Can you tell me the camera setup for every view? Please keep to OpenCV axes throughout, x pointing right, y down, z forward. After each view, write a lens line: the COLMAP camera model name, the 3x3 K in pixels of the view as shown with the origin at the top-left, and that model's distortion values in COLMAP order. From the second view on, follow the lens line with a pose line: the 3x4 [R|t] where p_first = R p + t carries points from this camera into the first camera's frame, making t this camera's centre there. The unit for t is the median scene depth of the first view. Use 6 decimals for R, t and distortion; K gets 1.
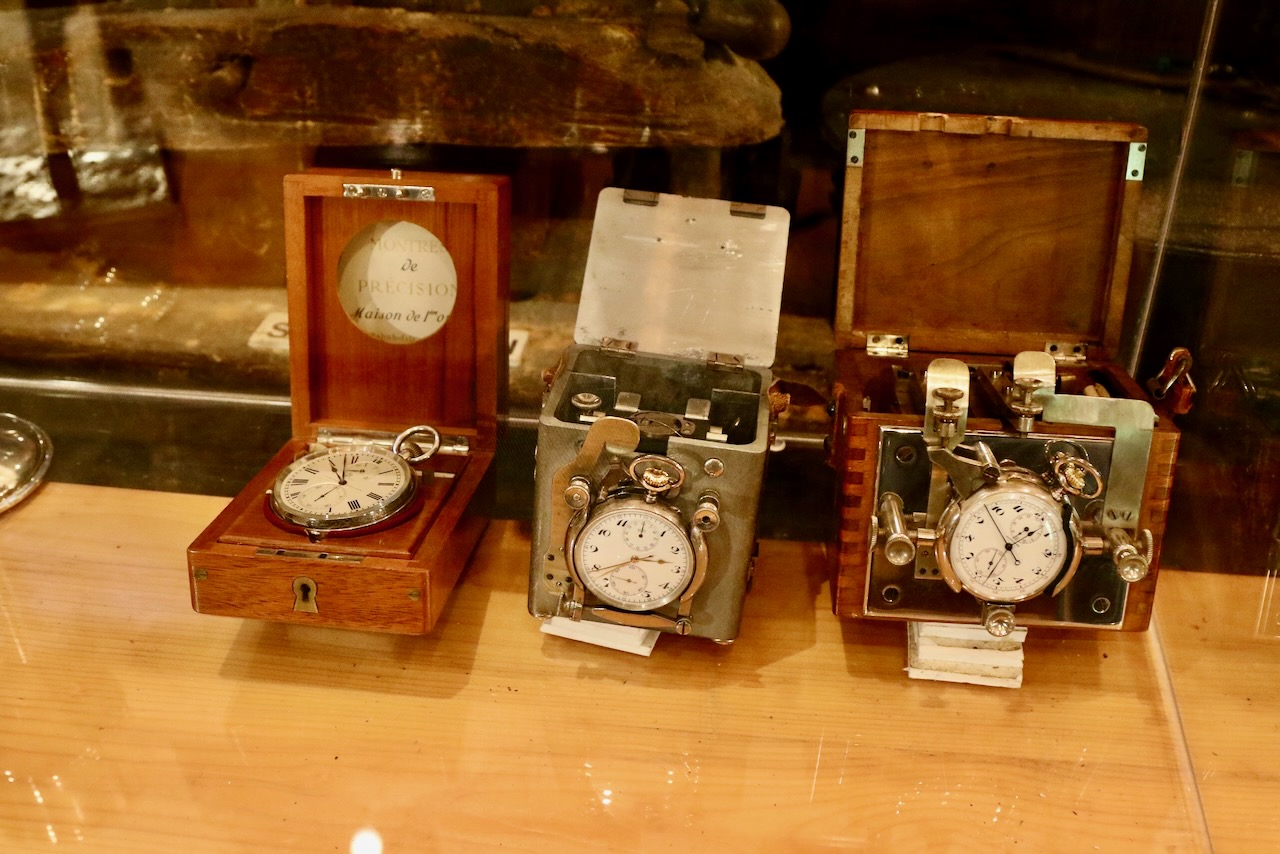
lens RADIAL K [[1406.4, 0, 637.1], [0, 1406.4, 429.1], [0, 0, 1]] dist [-0.099041, 0.000000]
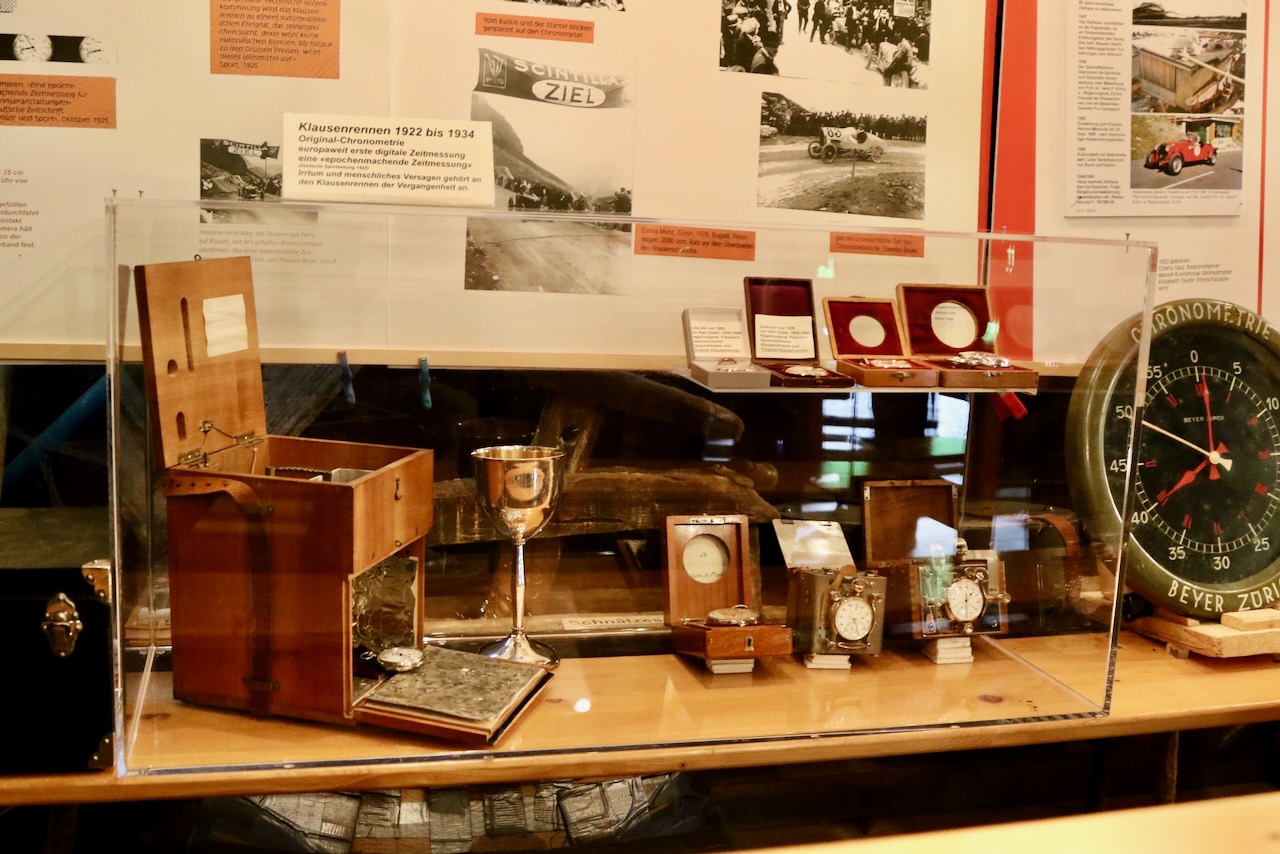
lens RADIAL K [[1406.4, 0, 638.8], [0, 1406.4, 418.0], [0, 0, 1]] dist [-0.099041, 0.000000]
pose [[0.930349, -0.020158, 0.366122, -1.287668], [0.173381, 0.903997, -0.390805, 0.677438], [-0.323095, 0.427063, 0.844527, -1.285901]]
